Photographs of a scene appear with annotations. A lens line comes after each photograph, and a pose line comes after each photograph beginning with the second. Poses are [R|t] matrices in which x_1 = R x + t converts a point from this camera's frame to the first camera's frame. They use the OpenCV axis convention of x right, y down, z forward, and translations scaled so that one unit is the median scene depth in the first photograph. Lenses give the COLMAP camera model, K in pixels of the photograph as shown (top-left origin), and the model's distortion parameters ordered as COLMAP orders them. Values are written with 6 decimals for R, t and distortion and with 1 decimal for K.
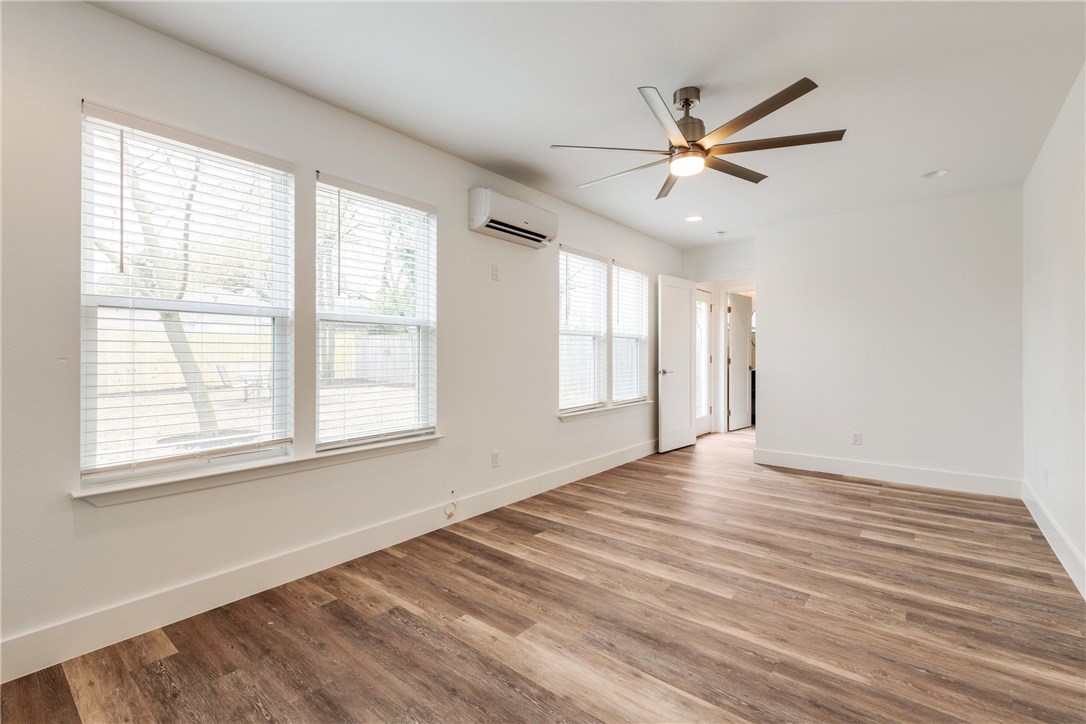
lens RADIAL K [[481.8, 0, 543.0], [0, 481.8, 362.0], [0, 0, 1]] dist [0.013265, -0.000528]
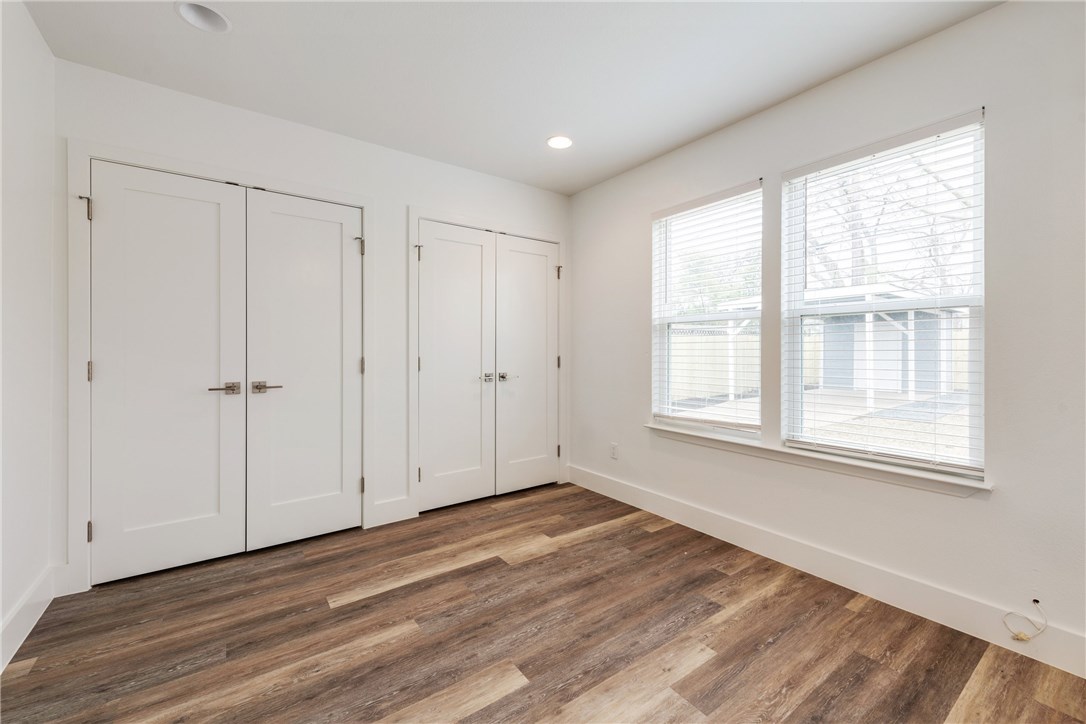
lens RADIAL K [[437.8, 0, 545.8], [0, 437.8, 355.5], [0, 0, 1]] dist [0.002415, -0.000143]
pose [[-0.259439, 0.006919, -0.965735, 0.602287], [-0.015335, 0.999819, 0.011283, -0.008695], [0.965638, 0.017737, -0.259286, 0.812684]]
